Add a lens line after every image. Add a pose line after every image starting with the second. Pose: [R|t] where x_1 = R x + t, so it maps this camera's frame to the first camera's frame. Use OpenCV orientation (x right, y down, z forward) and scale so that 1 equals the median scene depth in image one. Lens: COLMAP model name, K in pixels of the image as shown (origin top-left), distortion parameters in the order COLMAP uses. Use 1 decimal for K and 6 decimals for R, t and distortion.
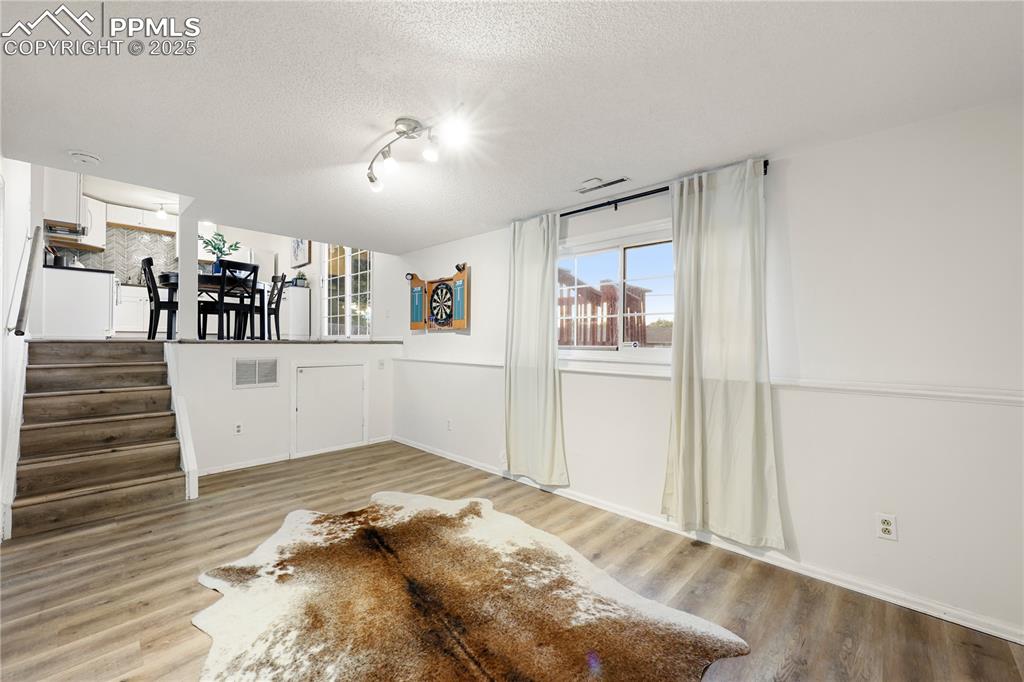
lens RADIAL K [[408.1, 0, 511.1], [0, 408.1, 338.2], [0, 0, 1]] dist [-0.001165, -0.000240]
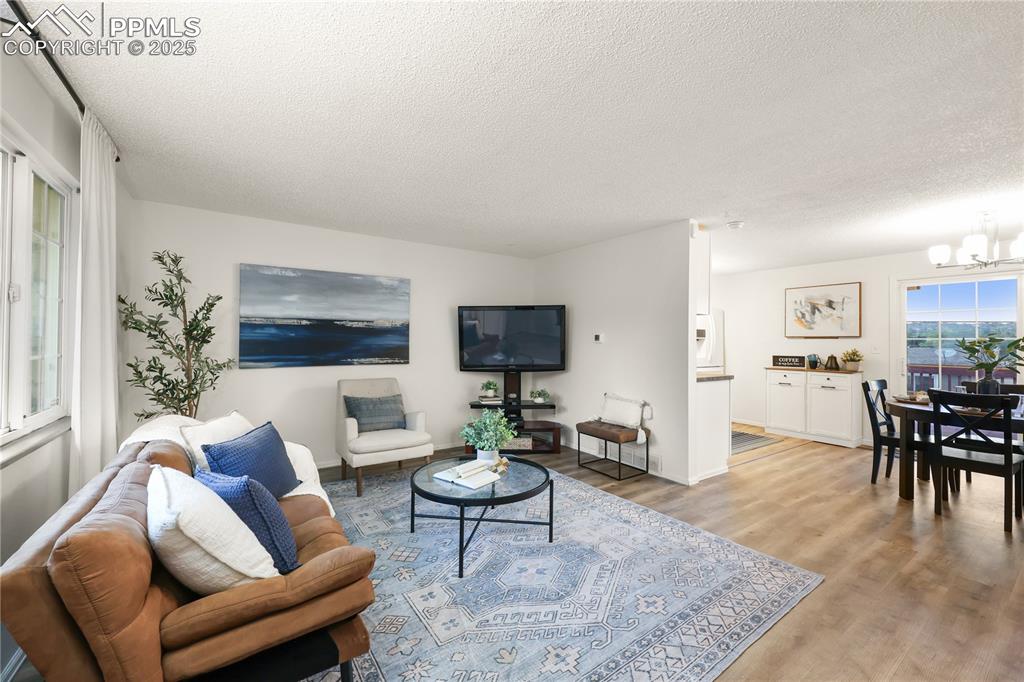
lens RADIAL K [[408.1, 0, 511.1], [0, 408.1, 338.2], [0, 0, 1]] dist [-0.001165, -0.000240]
pose [[0.976971, 0.003076, -0.213350, -1.566185], [-0.004440, 0.999973, -0.005914, -0.291044], [0.213326, 0.006726, 0.976958, 0.263907]]
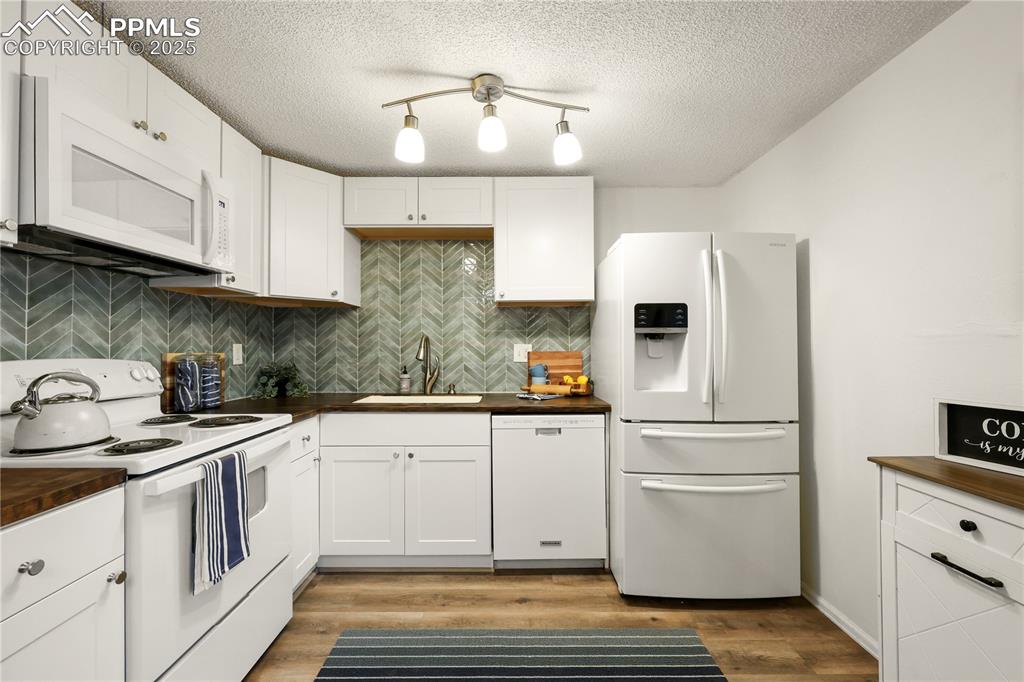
lens RADIAL K [[416.9, 0, 508.9], [0, 416.9, 344.2], [0, 0, 1]] dist [-0.001640, 0.000074]
pose [[0.687500, -0.008537, -0.726134, -0.999263], [0.006473, 0.999963, -0.005627, -0.286074], [0.726155, -0.000832, 0.687530, 1.367620]]
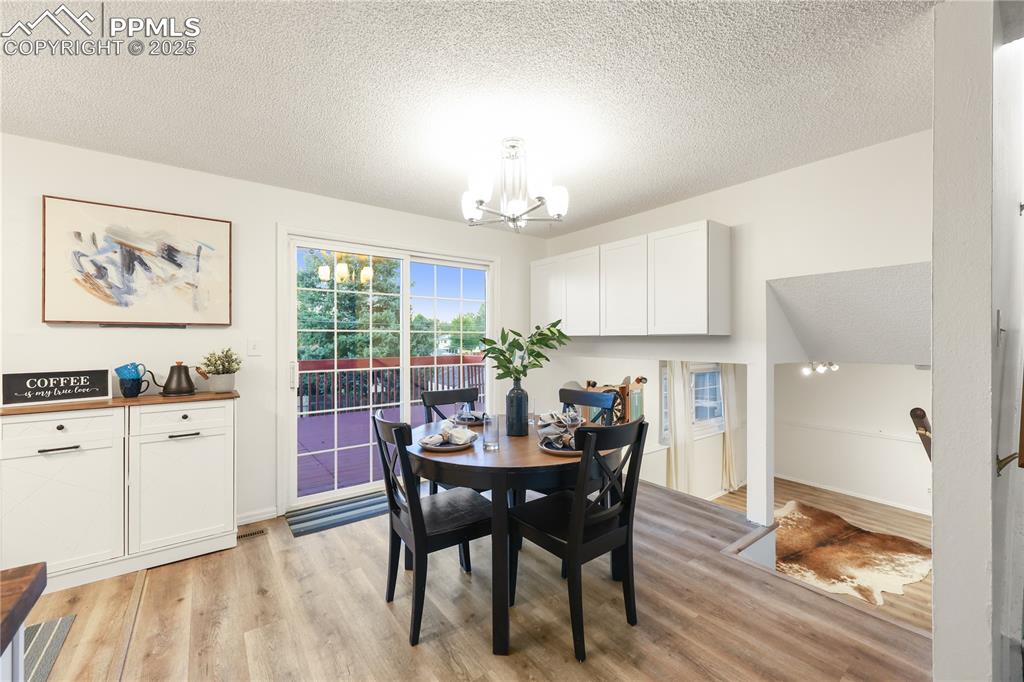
lens RADIAL K [[408.1, 0, 511.1], [0, 408.1, 338.2], [0, 0, 1]] dist [-0.001165, -0.000240]
pose [[0.172990, -0.004269, 0.984914, -1.367533], [-0.002168, 0.999987, 0.004715, -0.290857], [-0.984921, -0.002951, 0.172979, 1.117403]]
